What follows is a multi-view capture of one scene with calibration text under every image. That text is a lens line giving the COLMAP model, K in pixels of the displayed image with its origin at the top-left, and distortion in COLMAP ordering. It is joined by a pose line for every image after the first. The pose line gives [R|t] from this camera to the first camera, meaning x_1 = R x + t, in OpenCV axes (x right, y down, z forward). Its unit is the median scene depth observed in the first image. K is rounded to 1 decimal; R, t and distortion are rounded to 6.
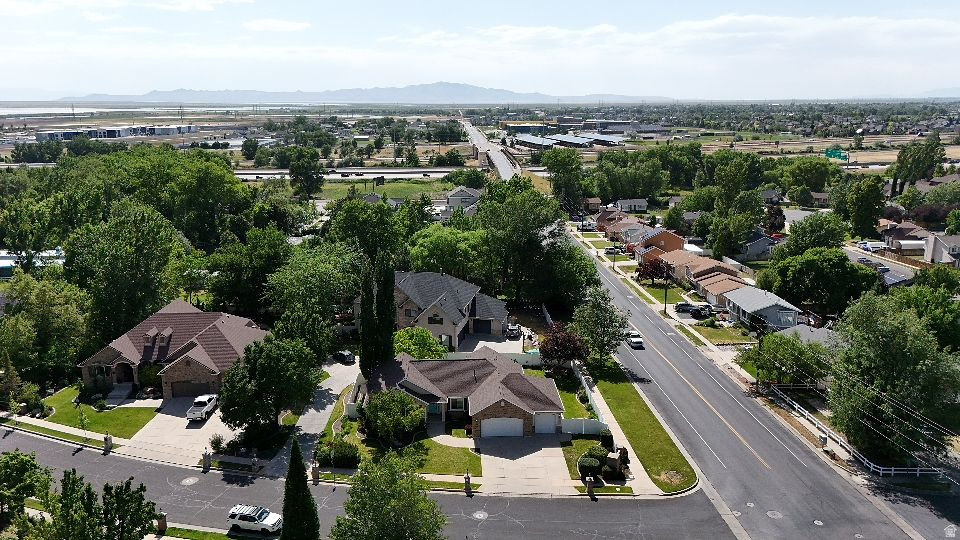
lens RADIAL K [[709.2, 0, 480.8], [0, 709.2, 267.1], [0, 0, 1]] dist [0.070582, -0.066563]
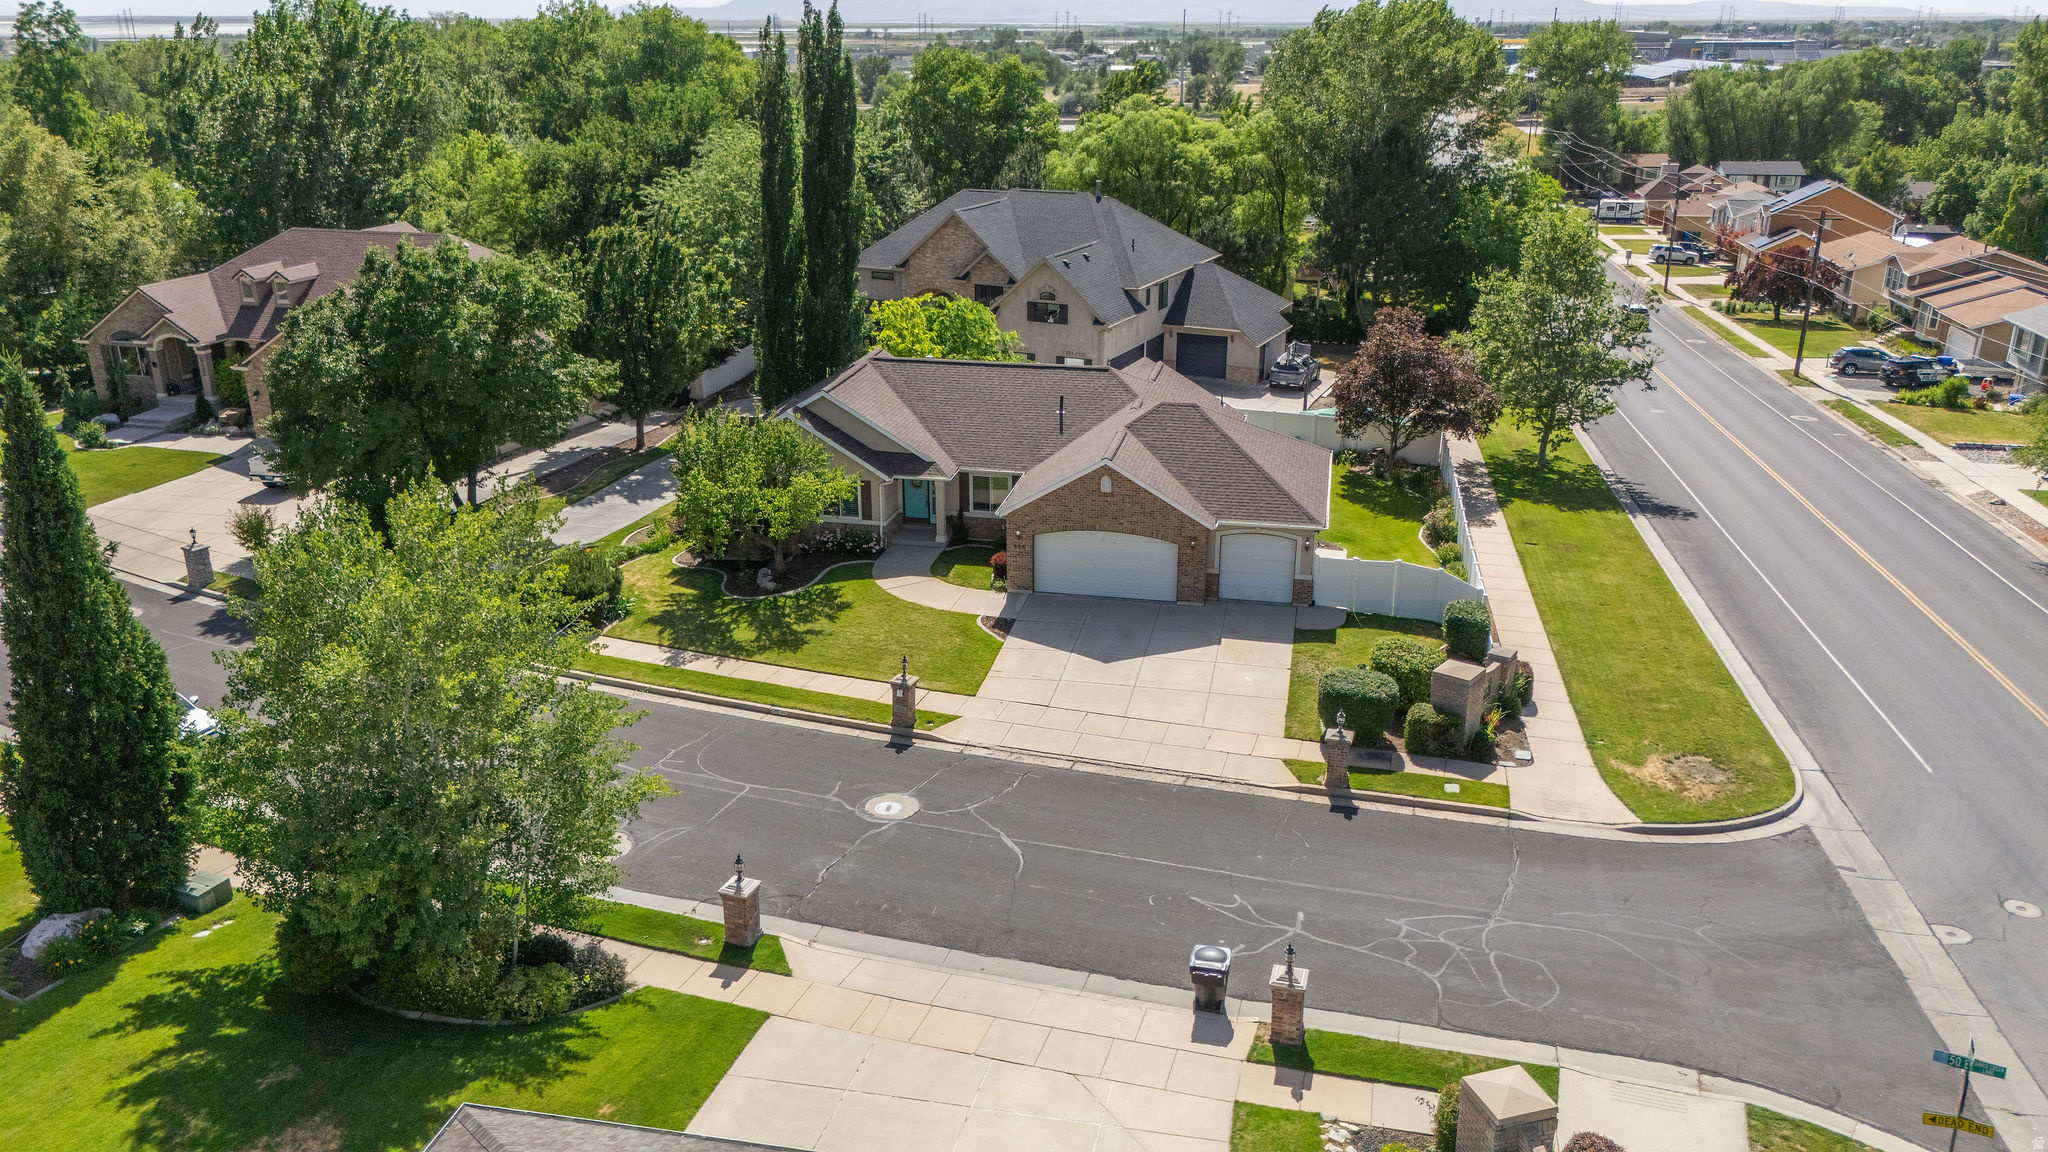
lens RADIAL K [[1513.0, 0, 1029.2], [0, 1513.0, 575.0], [0, 0, 1]] dist [0.070582, -0.066563]
pose [[0.970863, 0.085533, -0.223852, 0.119684], [-0.058292, 0.990367, 0.125598, 0.129955], [0.232438, -0.108890, 0.966497, 0.328517]]
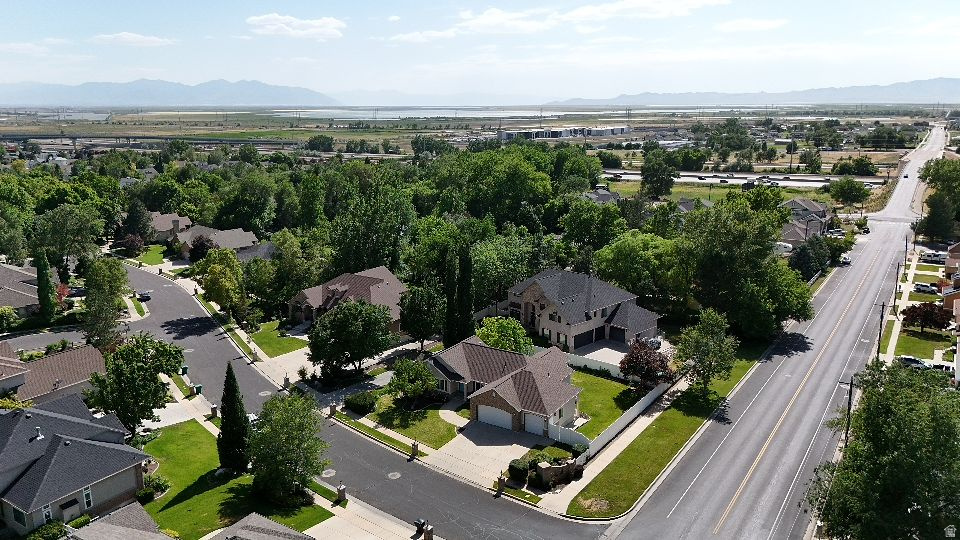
lens RADIAL K [[709.2, 0, 478.5], [0, 709.2, 266.5], [0, 0, 1]] dist [0.070582, -0.066563]
pose [[0.819051, 0.125801, -0.559759, 0.488587], [-0.127728, 0.991161, 0.035859, -0.025639], [0.559322, 0.042126, 0.827880, 0.090722]]
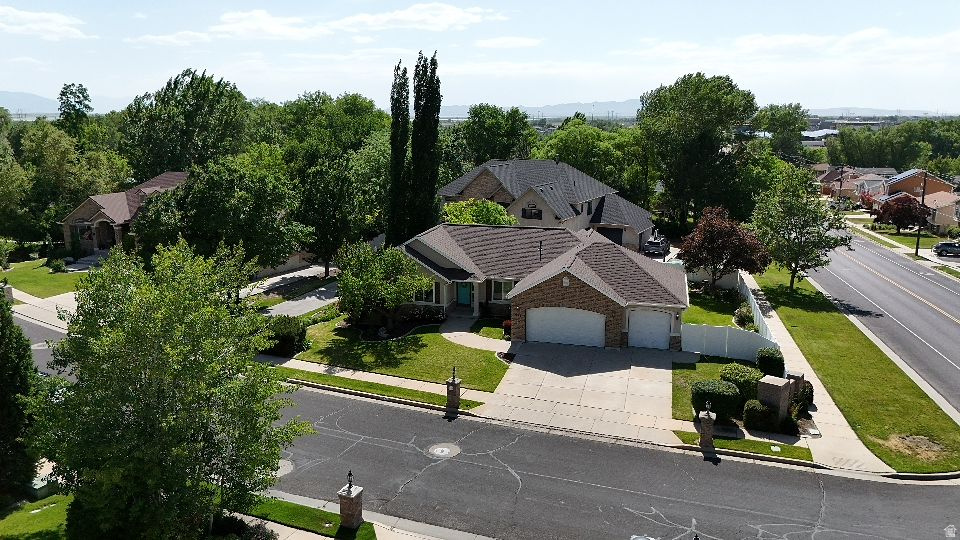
lens RADIAL K [[709.2, 0, 481.8], [0, 709.2, 269.8], [0, 0, 1]] dist [0.070582, -0.066563]
pose [[0.956421, 0.065917, -0.284454, 0.102985], [-0.070668, 0.997479, -0.006458, 0.162251], [0.283311, 0.026278, 0.958668, 0.392949]]
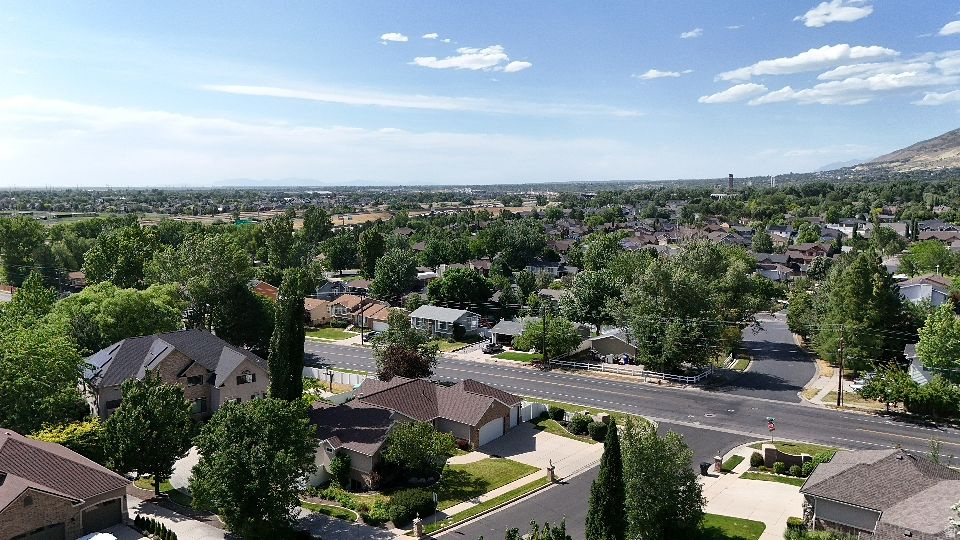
lens RADIAL K [[709.2, 0, 489.3], [0, 709.2, 270.1], [0, 0, 1]] dist [0.070582, -0.066563]
pose [[0.621099, -0.089082, 0.778653, -0.599040], [0.180470, 0.983076, -0.031485, 0.035036], [-0.762670, 0.160079, 0.626665, 0.312043]]
